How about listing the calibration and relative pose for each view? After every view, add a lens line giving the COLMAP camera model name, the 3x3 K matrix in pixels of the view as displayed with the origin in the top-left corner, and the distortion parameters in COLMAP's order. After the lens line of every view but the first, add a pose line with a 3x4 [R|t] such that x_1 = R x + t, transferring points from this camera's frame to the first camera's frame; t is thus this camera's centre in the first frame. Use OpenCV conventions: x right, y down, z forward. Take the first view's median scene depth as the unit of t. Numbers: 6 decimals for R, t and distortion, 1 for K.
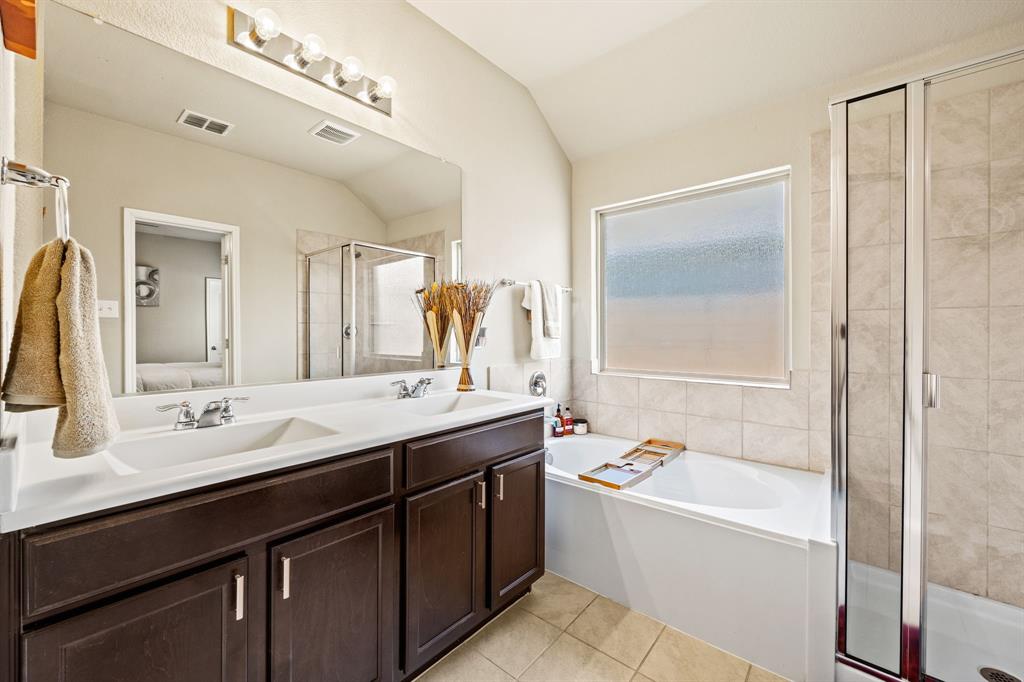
lens RADIAL K [[416.1, 0, 511.8], [0, 416.1, 336.7], [0, 0, 1]] dist [0.000116, -0.000035]
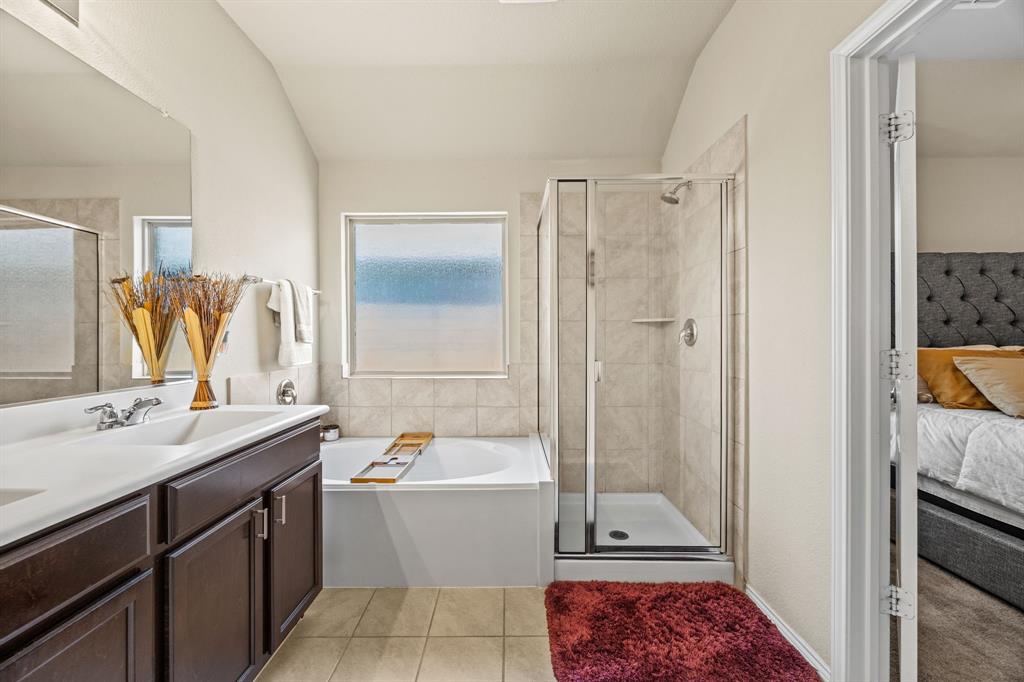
lens RADIAL K [[391.1, 0, 512.0], [0, 391.1, 341.0], [0, 0, 1]] dist [-0.000130, -0.000144]
pose [[0.758619, -0.009272, 0.651469, -0.147305], [0.008787, 0.999953, 0.004000, 0.000123], [-0.651475, 0.002690, 0.758665, 0.031384]]
